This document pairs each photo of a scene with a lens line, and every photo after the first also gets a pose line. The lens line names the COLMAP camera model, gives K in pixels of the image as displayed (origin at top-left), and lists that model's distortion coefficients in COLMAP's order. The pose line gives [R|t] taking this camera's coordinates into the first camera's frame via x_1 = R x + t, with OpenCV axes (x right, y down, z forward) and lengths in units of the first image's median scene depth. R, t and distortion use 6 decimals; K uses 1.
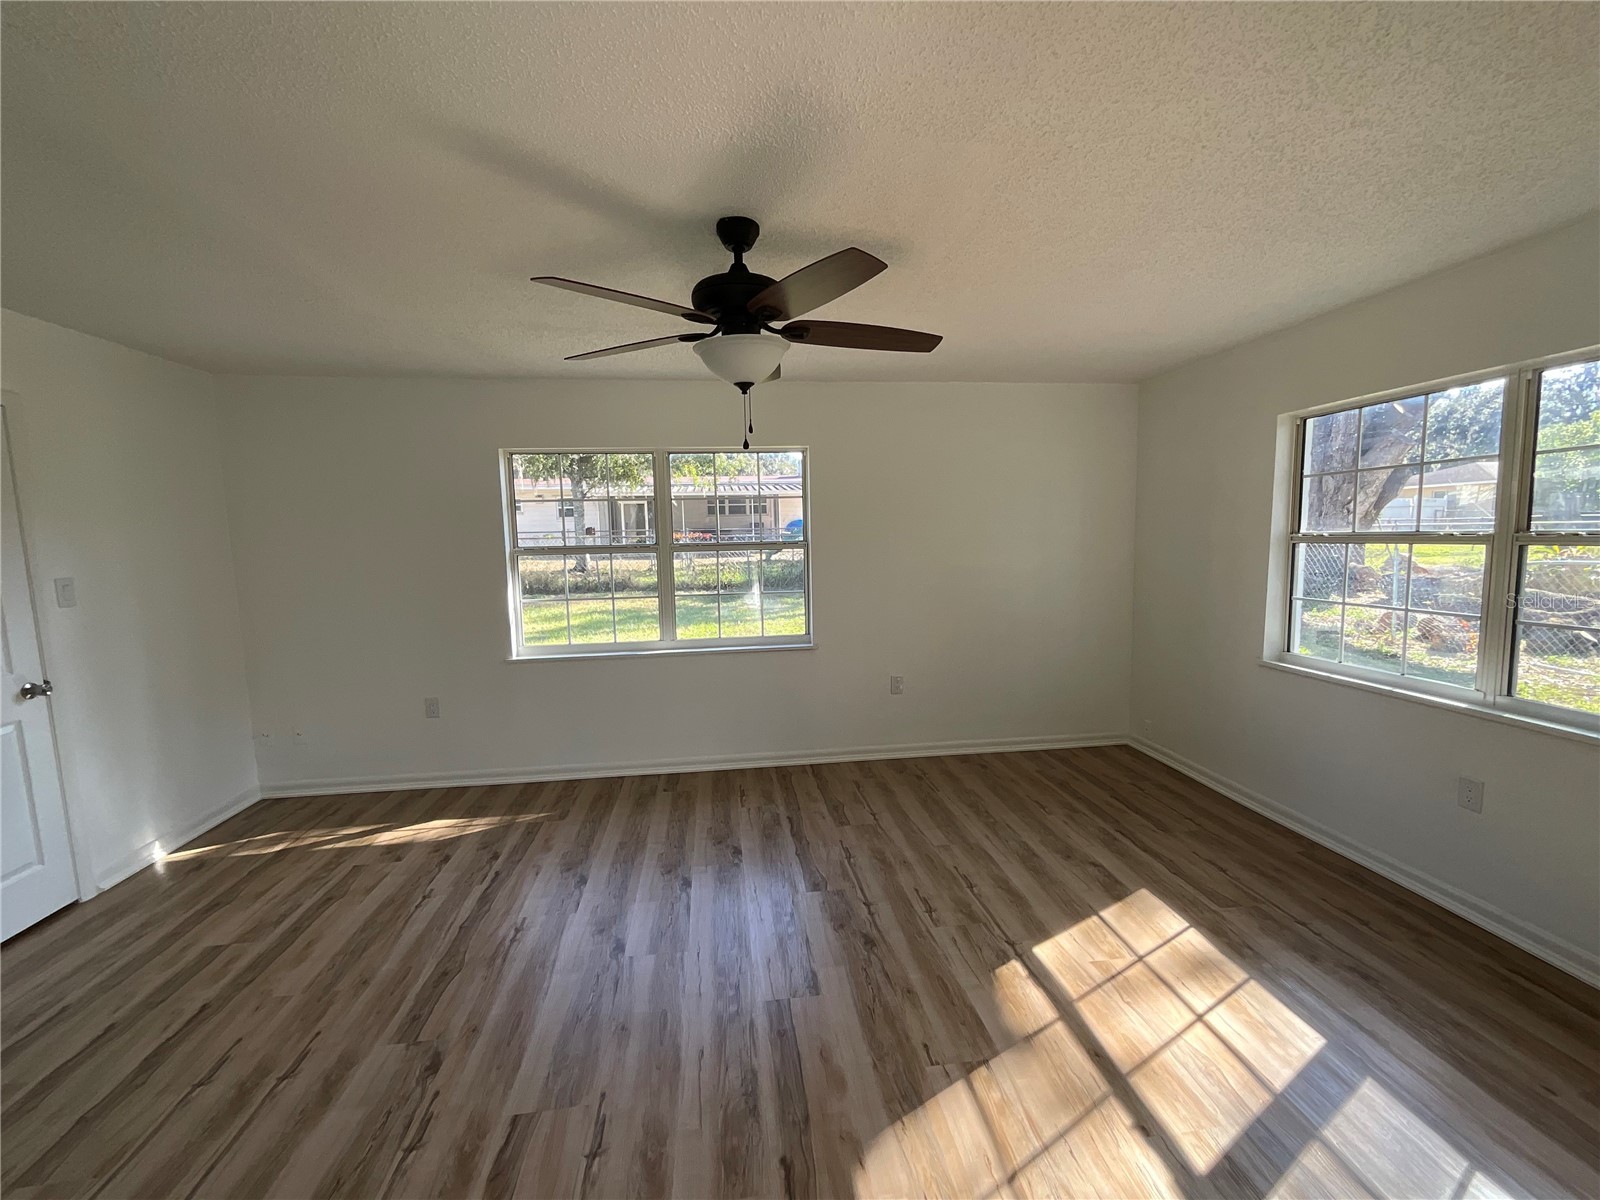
lens RADIAL K [[653.6, 0, 800.0], [0, 653.6, 600.0], [0, 0, 1]] dist [0.002110, 0.000851]
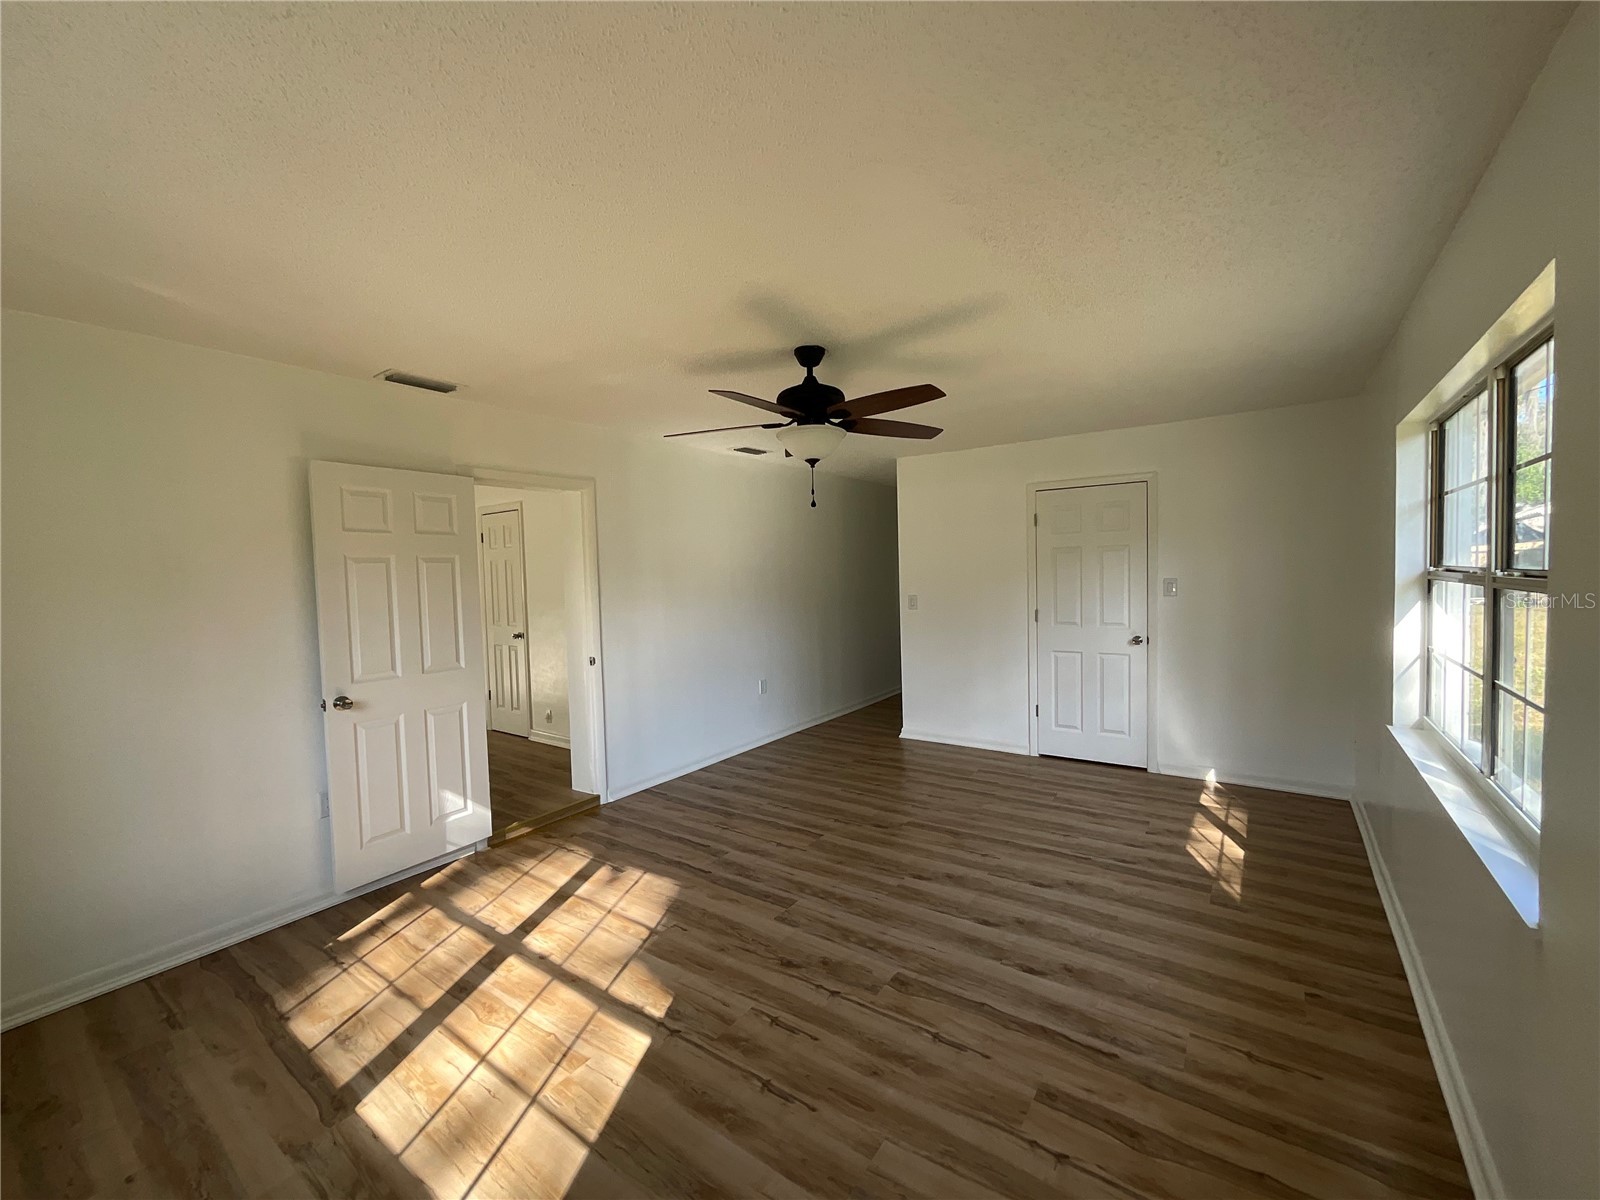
lens RADIAL K [[653.6, 0, 800.0], [0, 653.6, 600.0], [0, 0, 1]] dist [0.002110, 0.000851]
pose [[-0.682461, 0.070187, -0.727544, 0.786884], [-0.033751, 0.991291, 0.127290, -0.177153], [0.730143, 0.111426, -0.674148, 1.605612]]
